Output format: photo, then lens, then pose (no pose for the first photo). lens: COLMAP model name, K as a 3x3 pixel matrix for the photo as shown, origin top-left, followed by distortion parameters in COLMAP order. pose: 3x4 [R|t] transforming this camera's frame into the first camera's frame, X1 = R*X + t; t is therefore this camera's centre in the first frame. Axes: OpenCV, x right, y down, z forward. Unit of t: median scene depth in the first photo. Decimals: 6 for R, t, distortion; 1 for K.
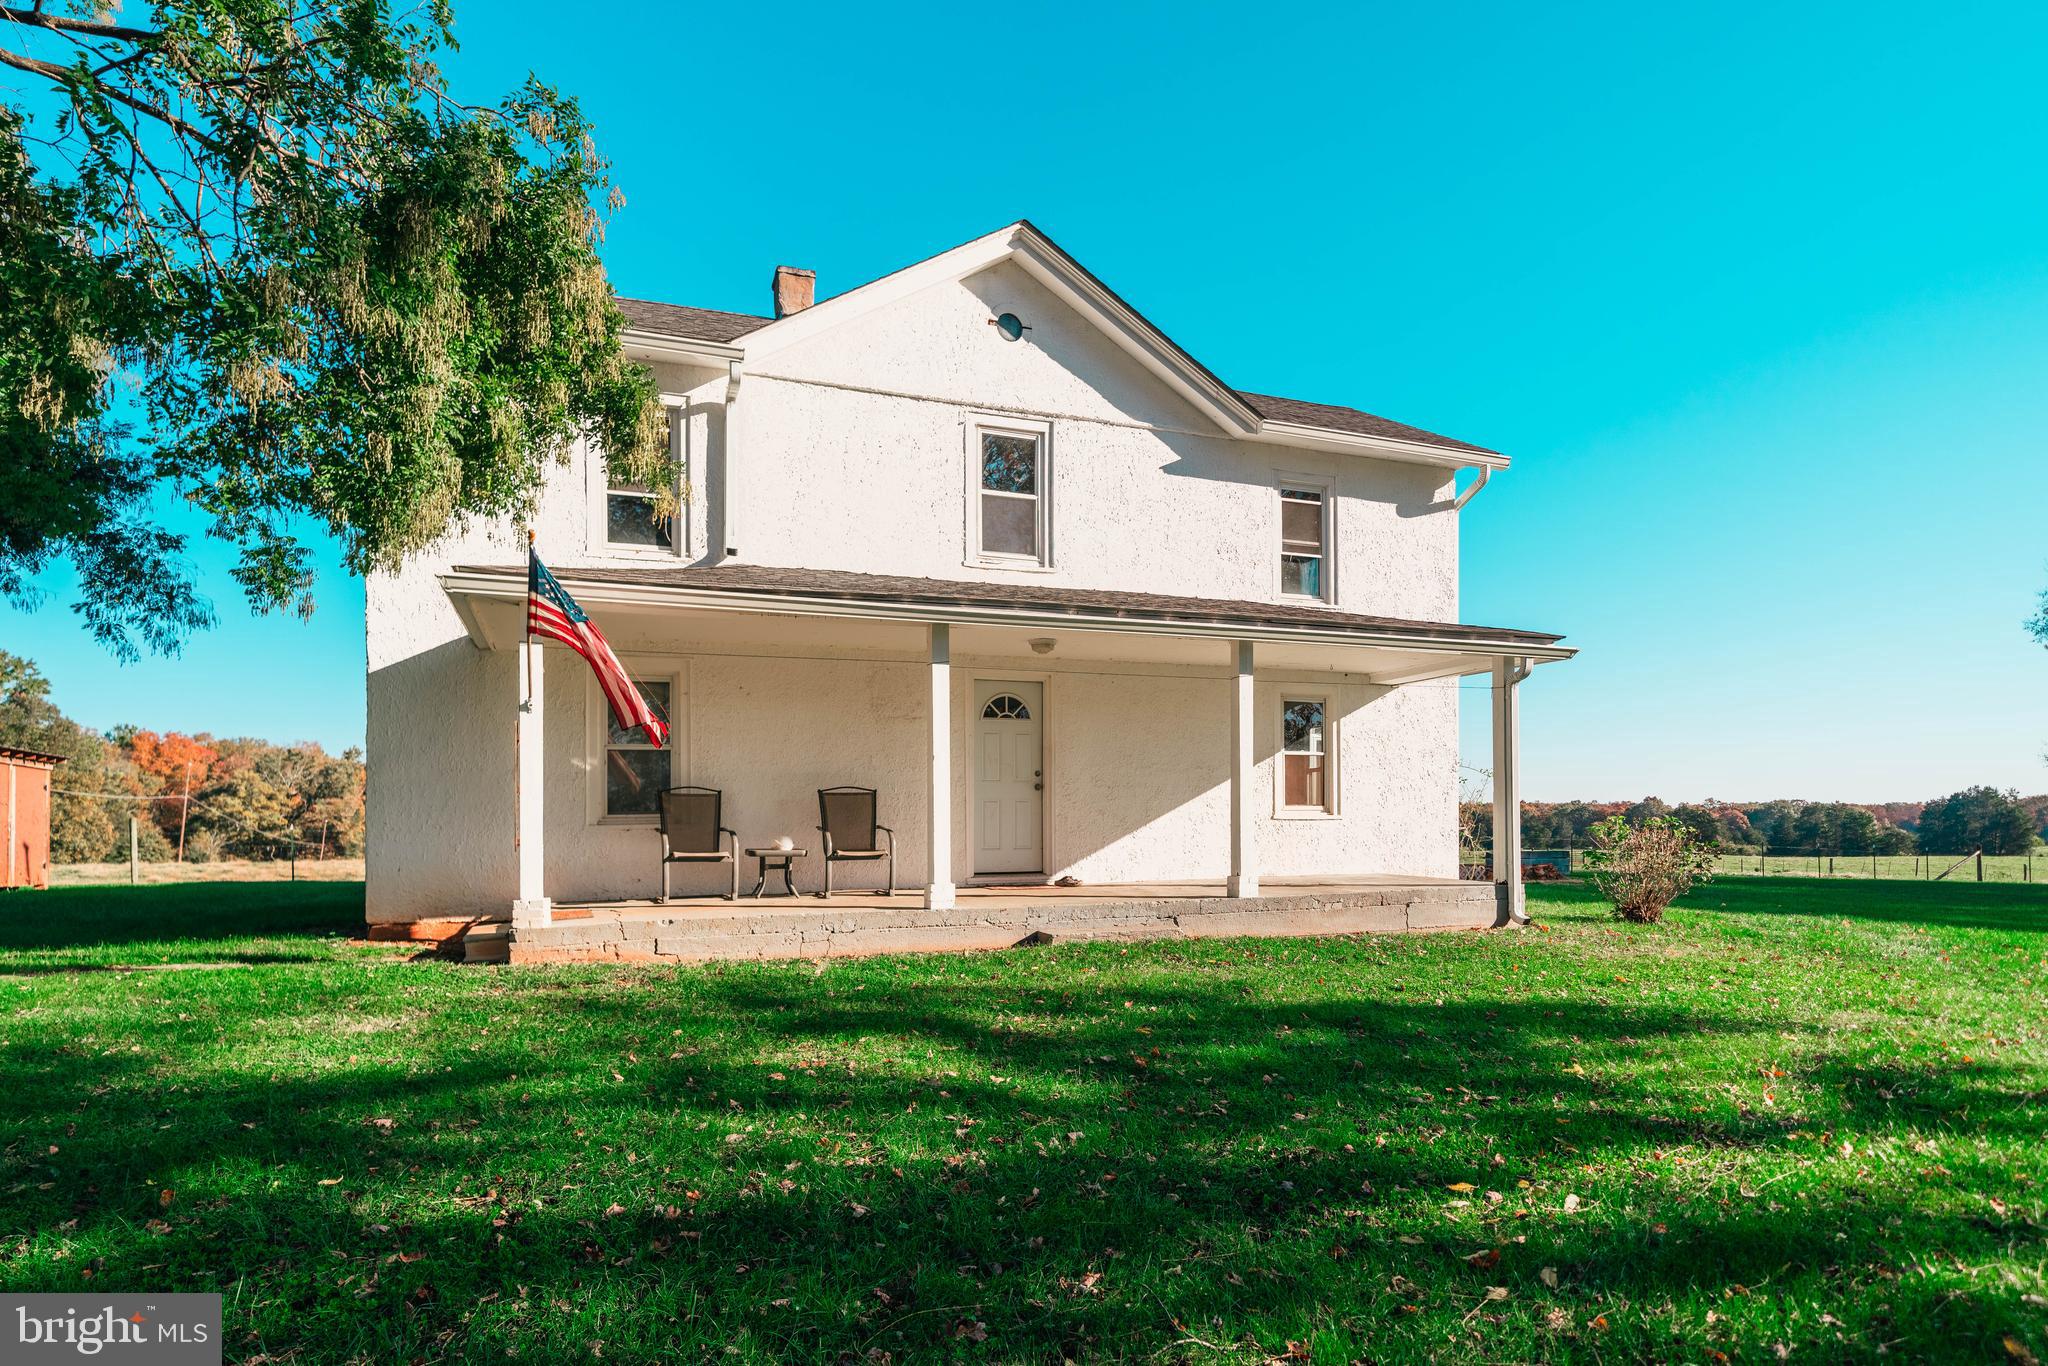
lens RADIAL K [[1061.7, 0, 982.8], [0, 1061.7, 701.3], [0, 0, 1]] dist [0.010196, -0.000012]
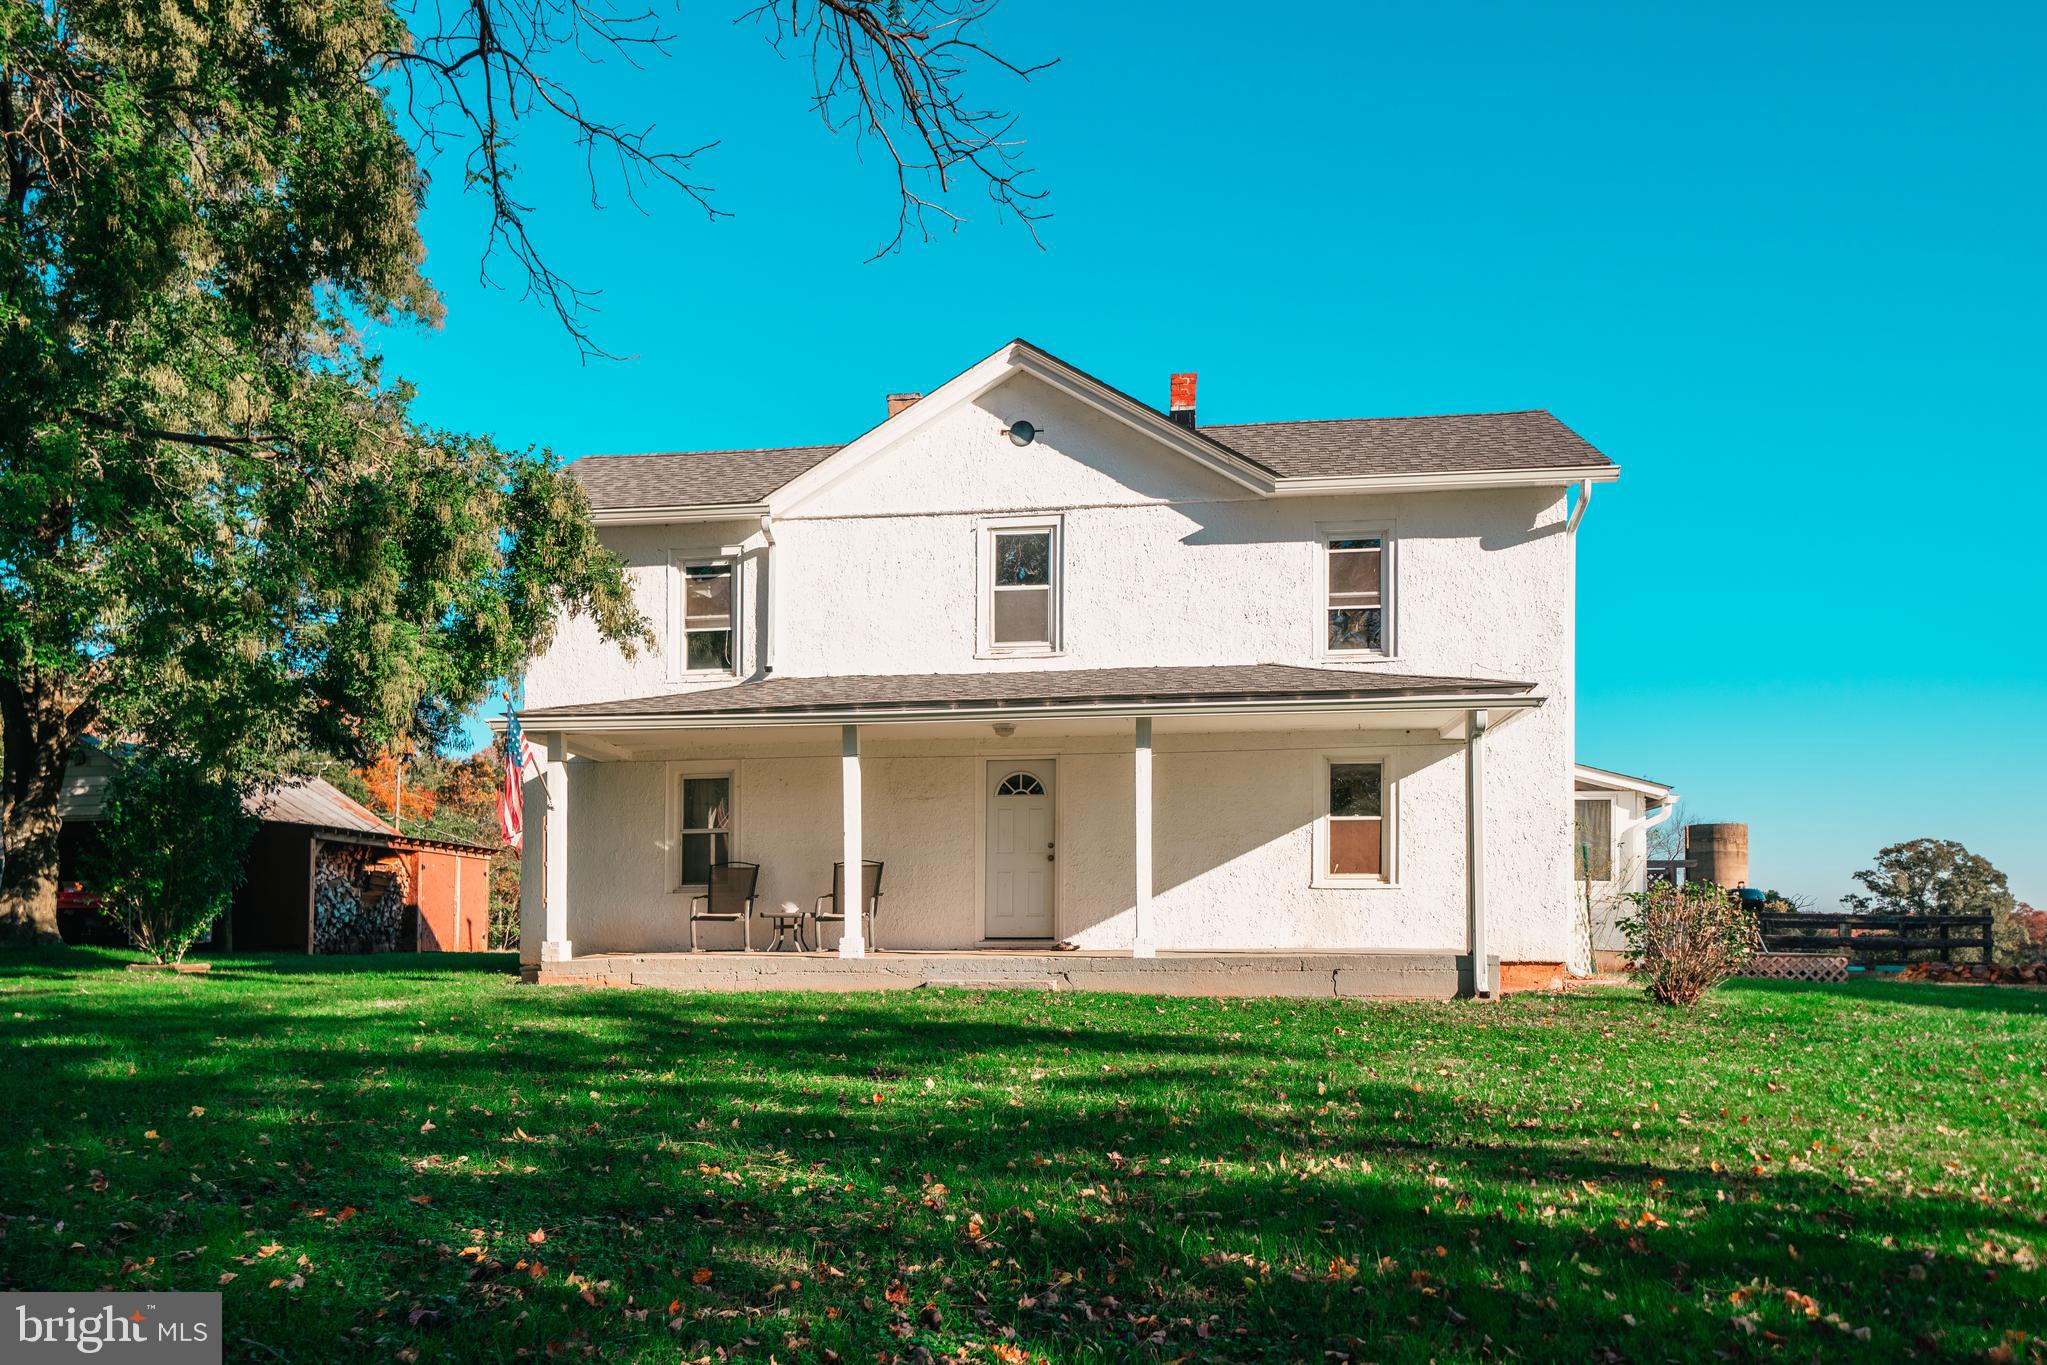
lens RADIAL K [[1404.4, 0, 1025.9], [0, 1404.4, 692.6], [0, 0, 1]] dist [0.015310, -0.006757]
pose [[0.887676, -0.071176, -0.454934, 0.661979], [0.049498, 0.997006, -0.059402, -0.002896], [0.457800, 0.030212, 0.888542, -0.263552]]
